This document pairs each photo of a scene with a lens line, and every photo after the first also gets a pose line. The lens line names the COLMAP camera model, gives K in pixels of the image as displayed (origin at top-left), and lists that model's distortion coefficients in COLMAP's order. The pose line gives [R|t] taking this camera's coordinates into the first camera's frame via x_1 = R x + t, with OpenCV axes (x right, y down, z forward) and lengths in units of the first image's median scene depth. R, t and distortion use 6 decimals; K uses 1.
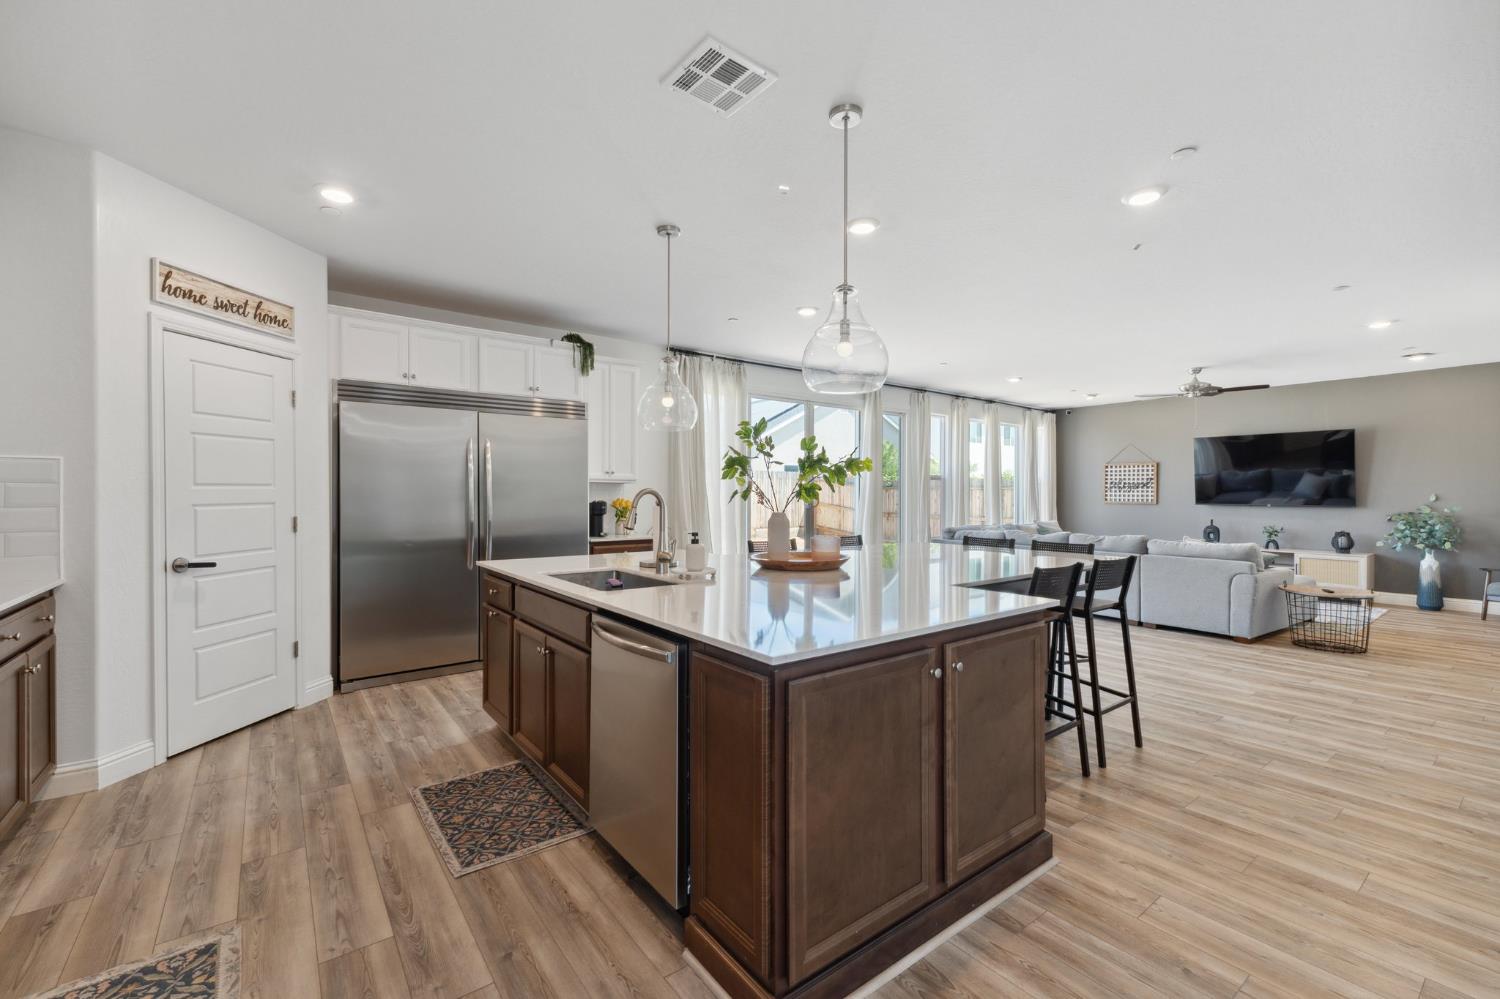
lens RADIAL K [[628.0, 0, 758.1], [0, 628.0, 500.8], [0, 0, 1]] dist [0.001010, 0.000040]
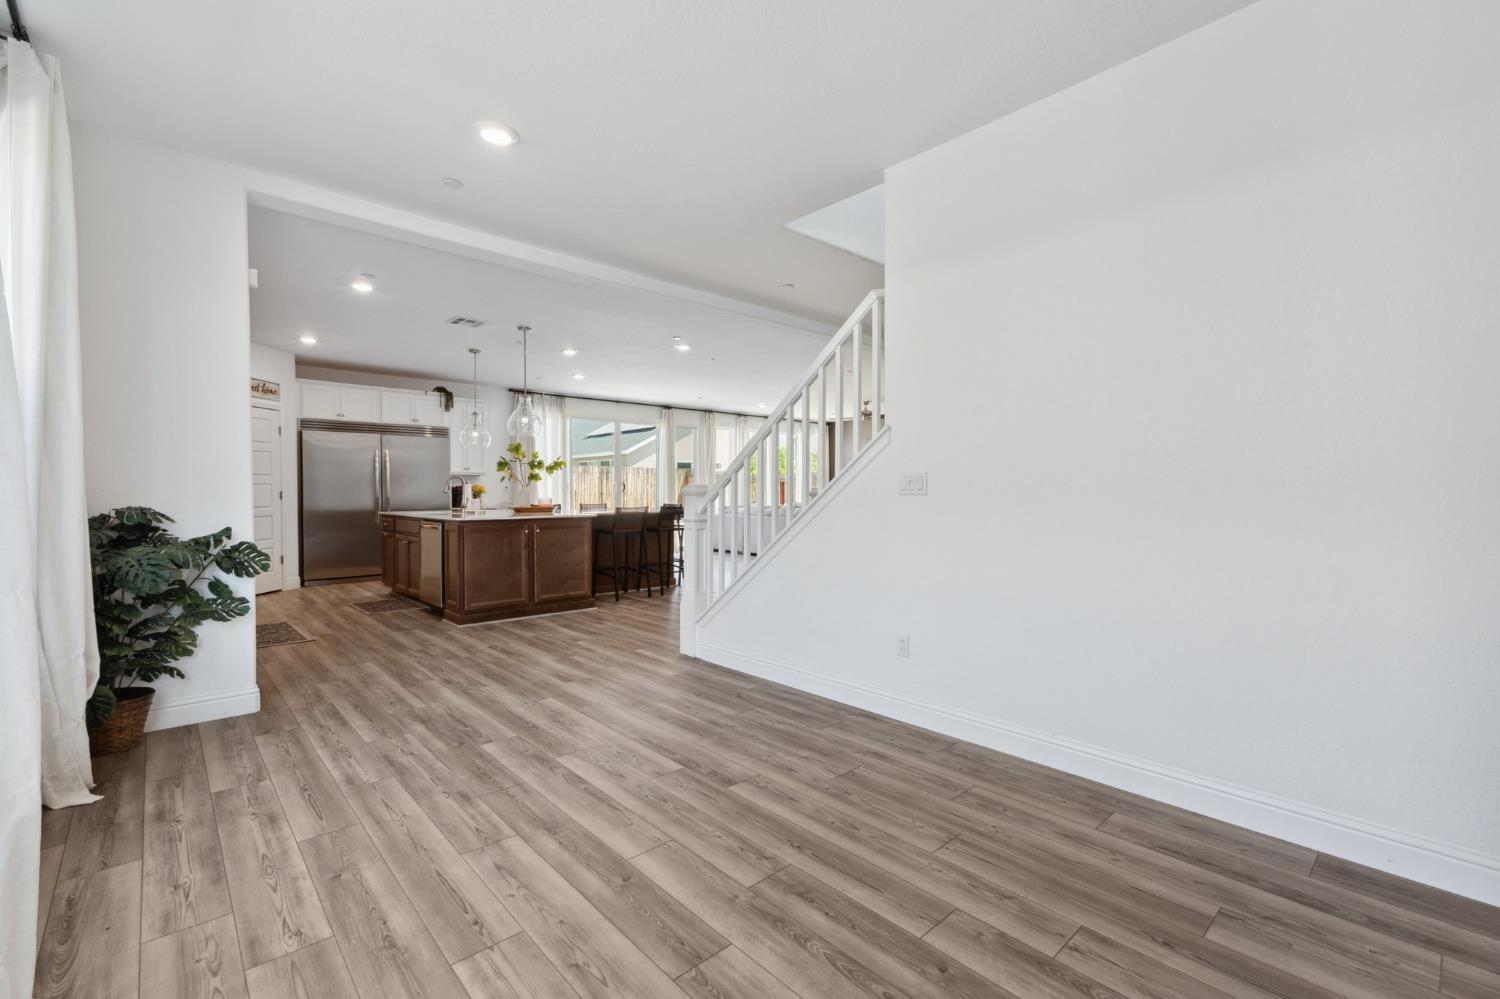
lens RADIAL K [[644.7, 0, 750.0], [0, 644.7, 499.5], [0, 0, 1]] dist [0.003575, 0.000163]
pose [[0.996401, -0.005354, 0.084600, 0.505168], [0.005248, 0.999985, 0.001483, 0.051106], [-0.084607, -0.001034, 0.996414, -1.044380]]
